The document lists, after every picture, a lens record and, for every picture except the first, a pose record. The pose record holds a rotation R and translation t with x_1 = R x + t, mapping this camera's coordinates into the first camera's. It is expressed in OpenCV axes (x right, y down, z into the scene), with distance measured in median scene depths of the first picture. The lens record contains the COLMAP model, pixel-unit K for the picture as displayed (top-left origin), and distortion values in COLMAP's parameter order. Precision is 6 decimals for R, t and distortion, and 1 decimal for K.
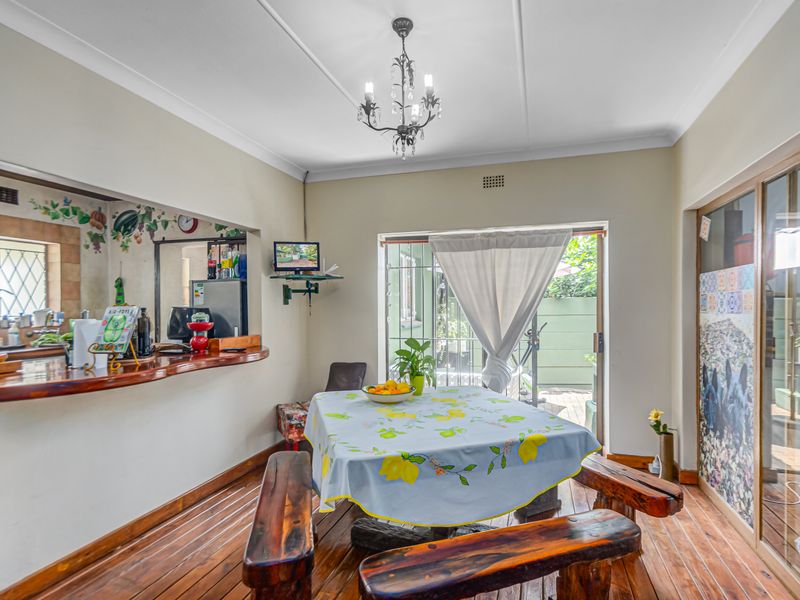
lens RADIAL K [[428.9, 0, 414.6], [0, 428.9, 310.5], [0, 0, 1]] dist [0.002364, 0.000720]
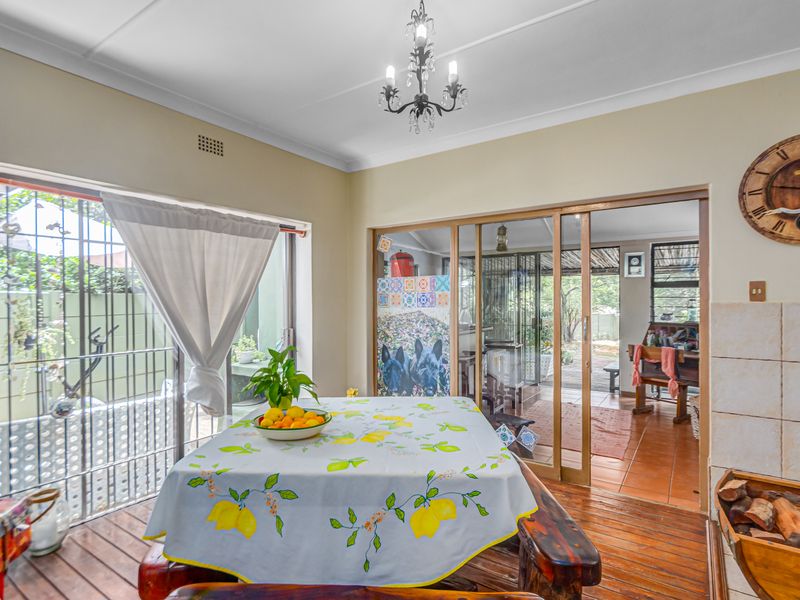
lens RADIAL K [[428.9, 0, 414.6], [0, 428.9, 310.5], [0, 0, 1]] dist [0.002364, 0.000720]
pose [[0.290957, -0.018261, 0.956562, -0.558927], [0.015647, 0.999775, 0.014326, -0.002849], [-0.956608, 0.010799, 0.291178, 0.493894]]
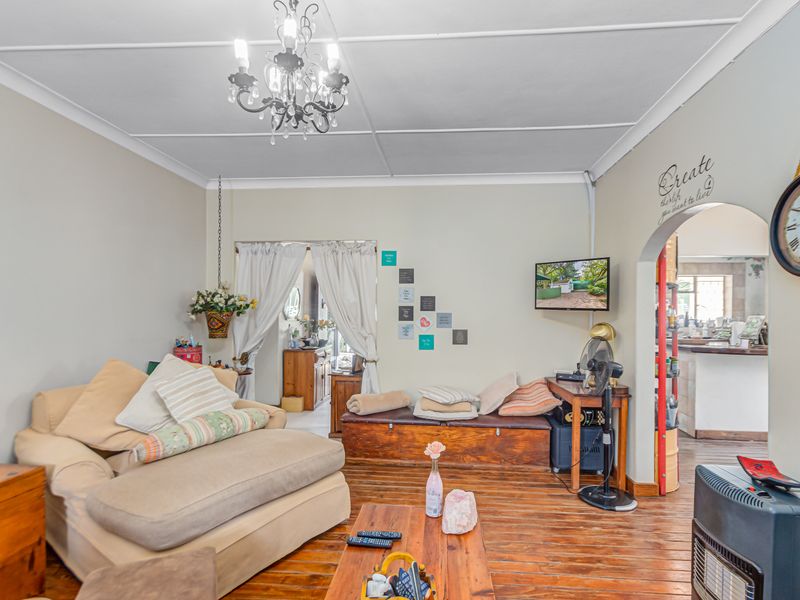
lens RADIAL K [[428.9, 0, 414.6], [0, 428.9, 310.5], [0, 0, 1]] dist [0.002364, 0.000720]
pose [[0.223054, 0.000449, -0.974806, 0.733714], [-0.019656, 0.999799, -0.004038, 0.005367], [0.974608, 0.020061, 0.223018, -0.786835]]
